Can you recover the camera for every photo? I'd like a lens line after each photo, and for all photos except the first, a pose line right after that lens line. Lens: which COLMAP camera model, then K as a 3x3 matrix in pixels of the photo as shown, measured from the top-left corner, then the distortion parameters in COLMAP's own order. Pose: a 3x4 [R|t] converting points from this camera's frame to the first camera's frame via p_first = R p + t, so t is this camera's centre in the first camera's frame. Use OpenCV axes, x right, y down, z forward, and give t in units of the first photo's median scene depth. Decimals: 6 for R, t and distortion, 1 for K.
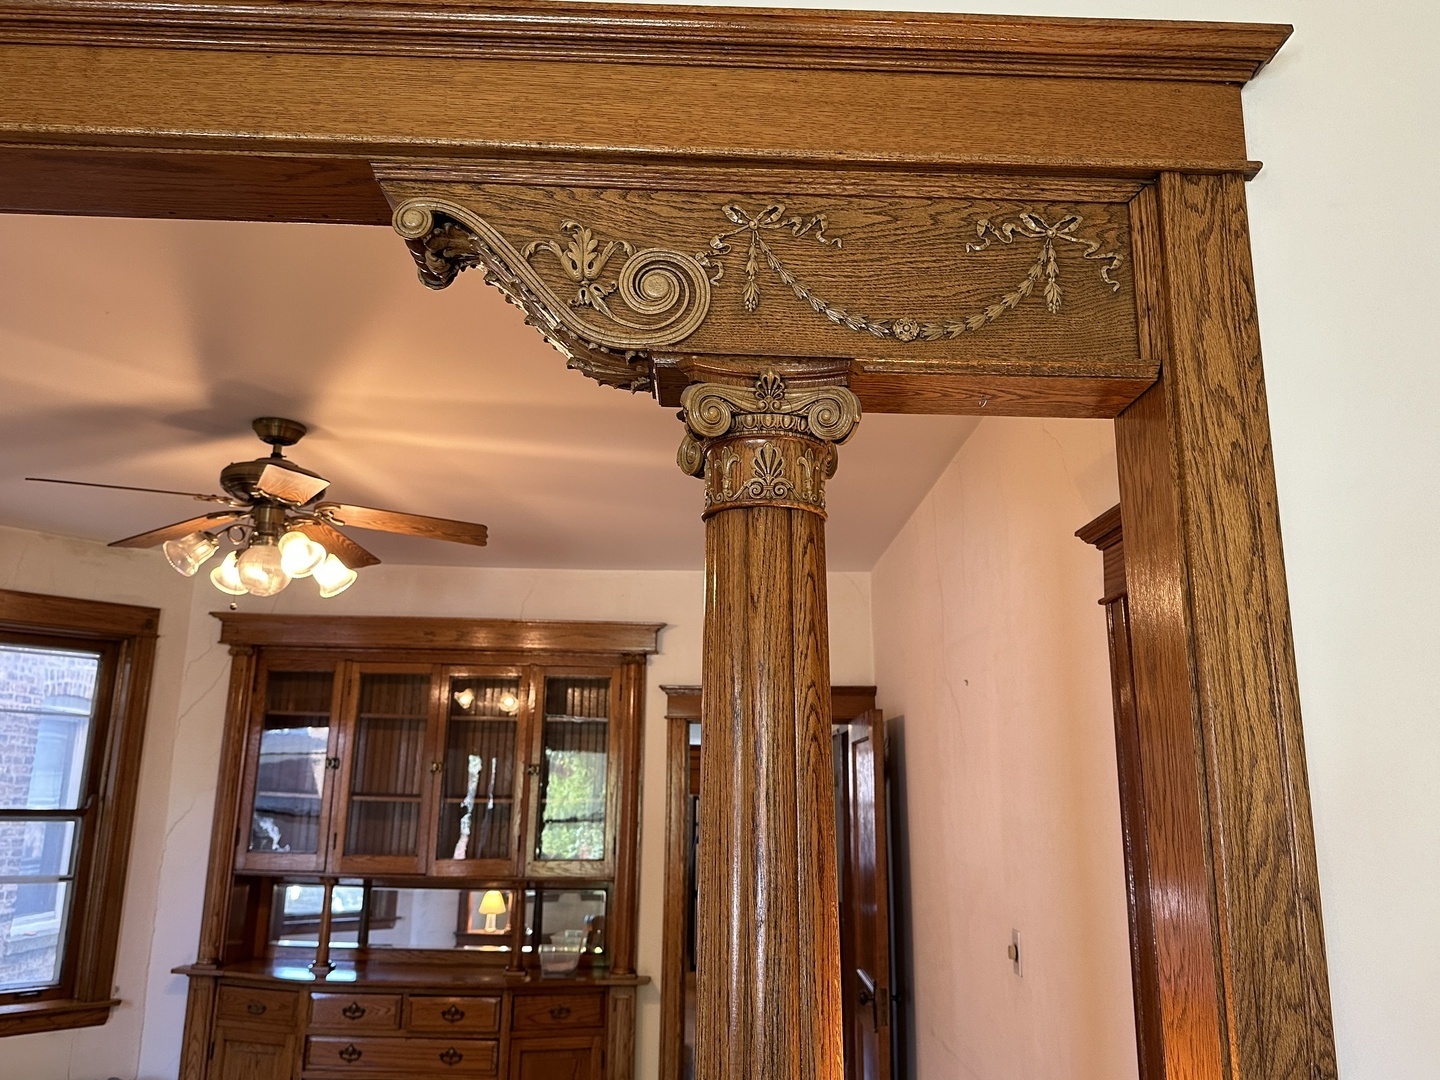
lens RADIAL K [[1110.0, 0, 720.0], [0, 1110.0, 540.0], [0, 0, 1]] dist [0.004904, -0.012881]
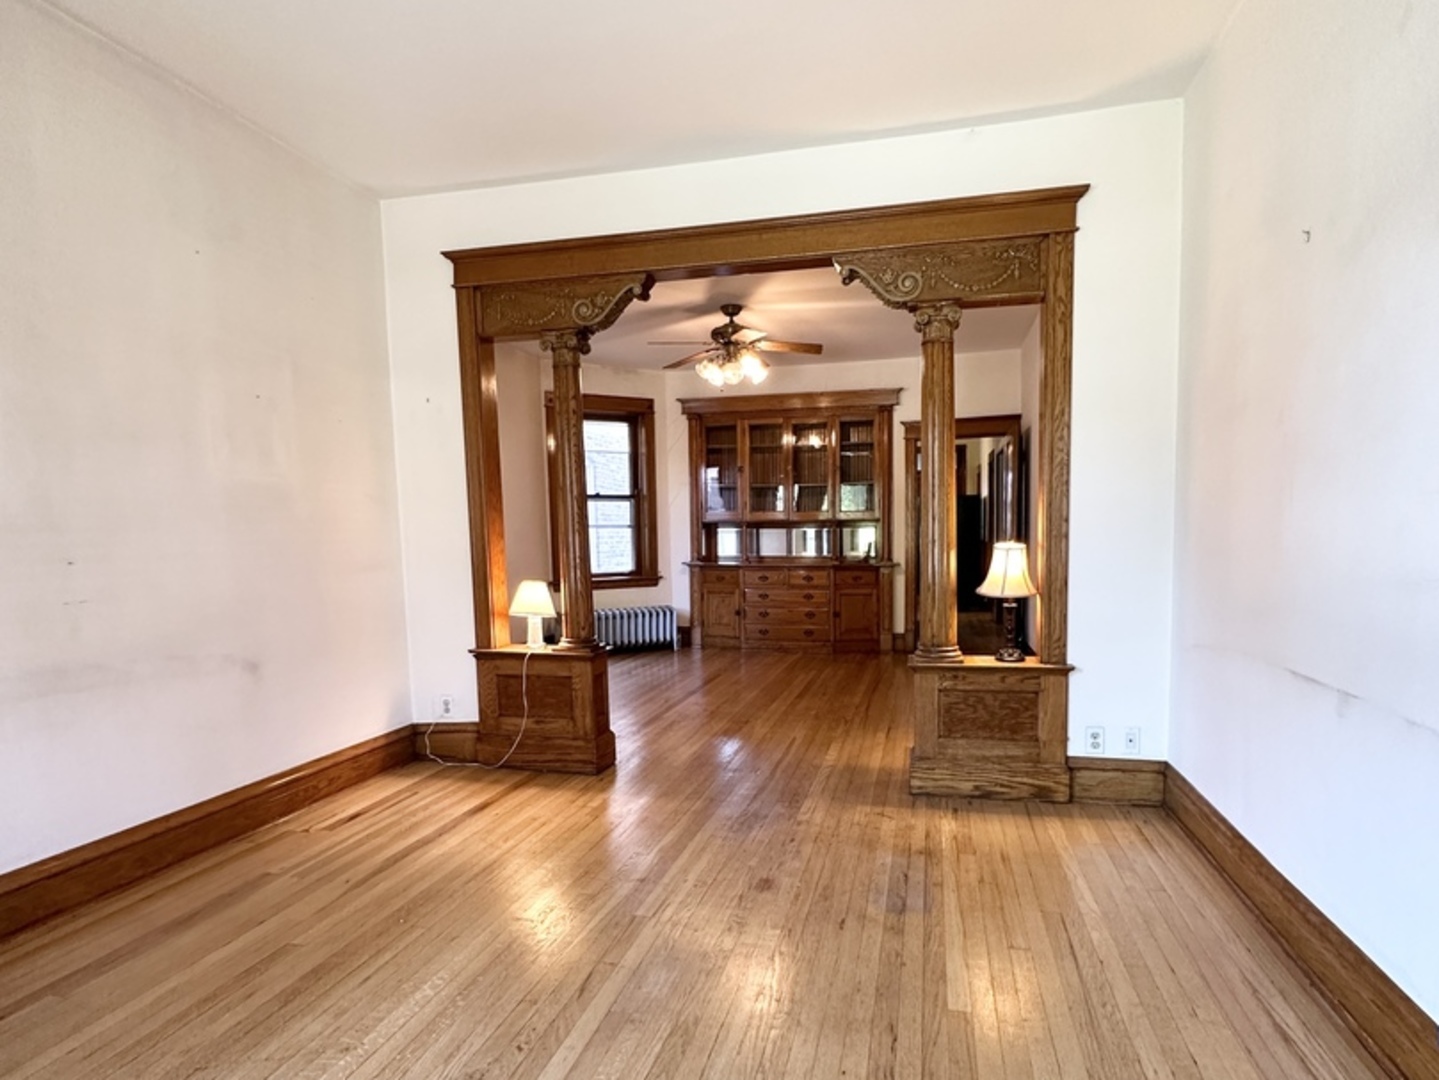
lens RADIAL K [[813.3, 0, 725.1], [0, 813.3, 609.9], [0, 0, 1]] dist [0.002197, 0.000213]
pose [[0.966742, -0.007795, -0.255634, 0.010571], [0.088305, 0.948238, 0.305035, -0.017415], [0.240024, -0.317464, 0.917390, -0.525931]]
